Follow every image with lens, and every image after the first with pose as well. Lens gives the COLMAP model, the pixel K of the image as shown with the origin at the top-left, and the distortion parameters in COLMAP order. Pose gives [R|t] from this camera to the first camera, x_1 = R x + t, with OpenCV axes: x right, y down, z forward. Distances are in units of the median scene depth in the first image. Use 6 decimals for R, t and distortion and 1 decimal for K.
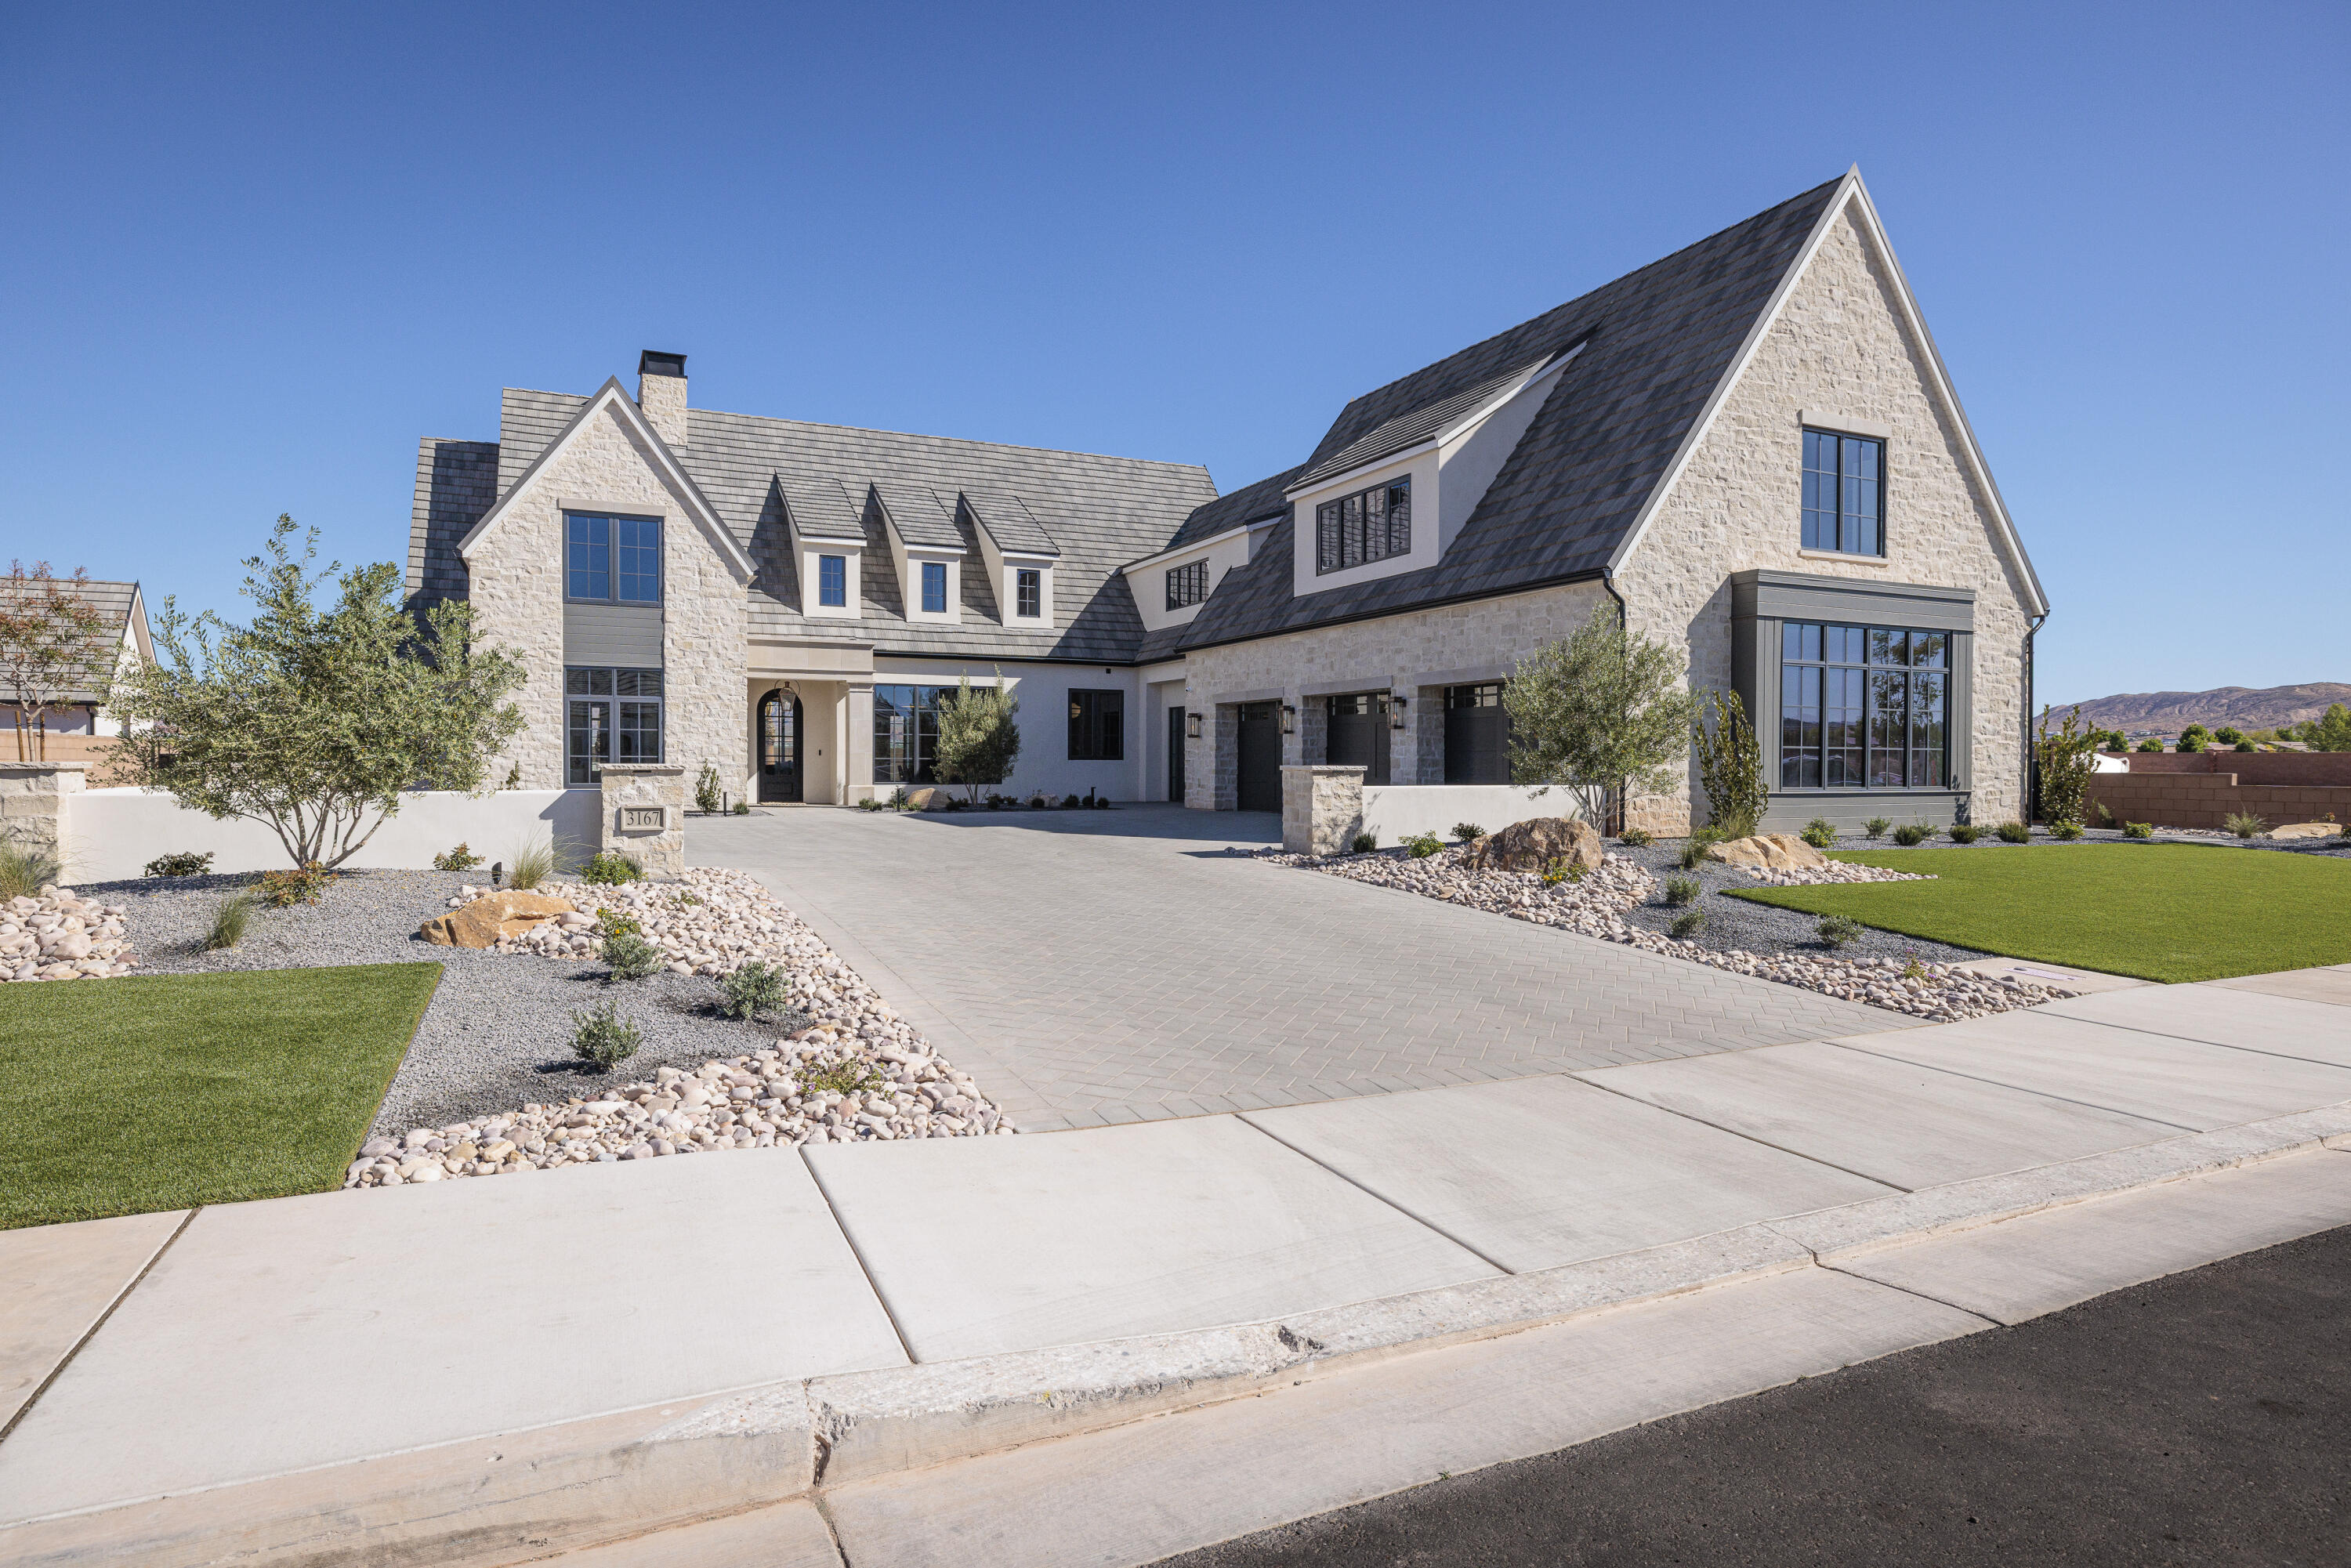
lens RADIAL K [[1253.1, 0, 1175.5], [0, 1253.1, 784.0], [0, 0, 1]] dist [0.001338, -0.000385]
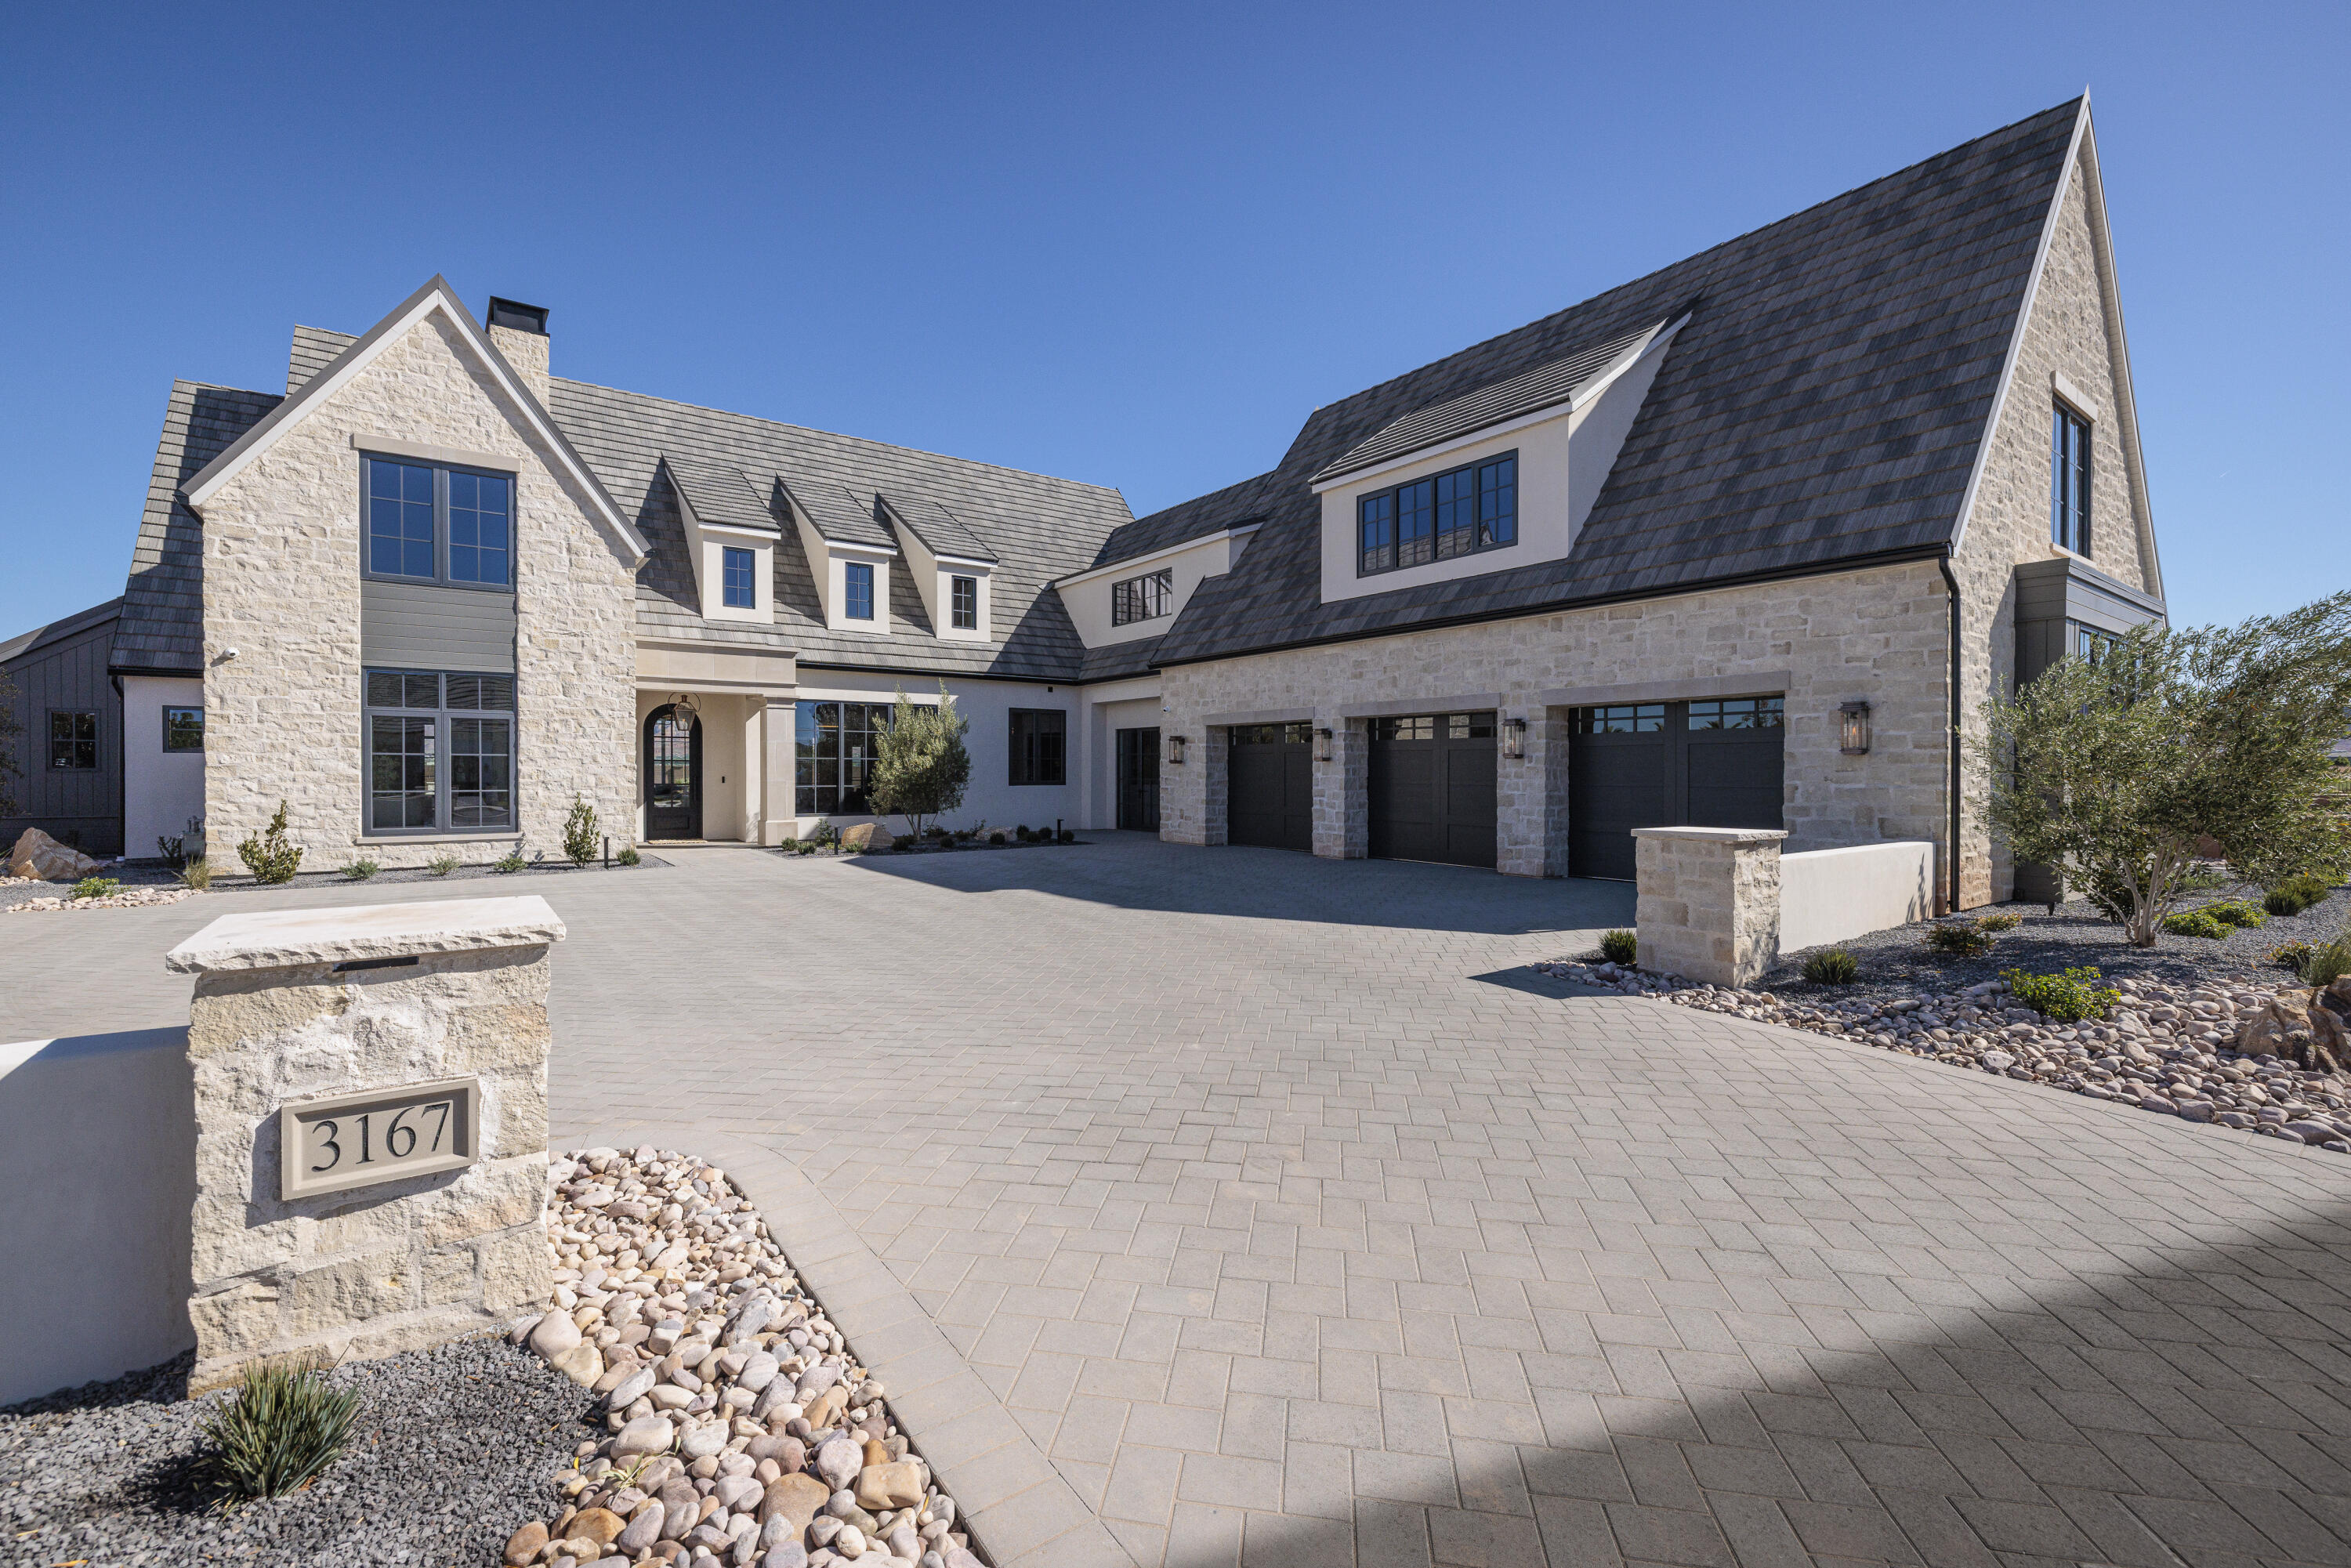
lens RADIAL K [[987.5, 0, 1175.5], [0, 987.5, 784.0], [0, 0, 1]] dist [0.001913, 0.000631]
pose [[0.981360, -0.004290, 0.192131, -0.120357], [0.005232, 0.999977, -0.004398, -0.018970], [-0.192108, 0.005322, 0.981359, 0.306290]]
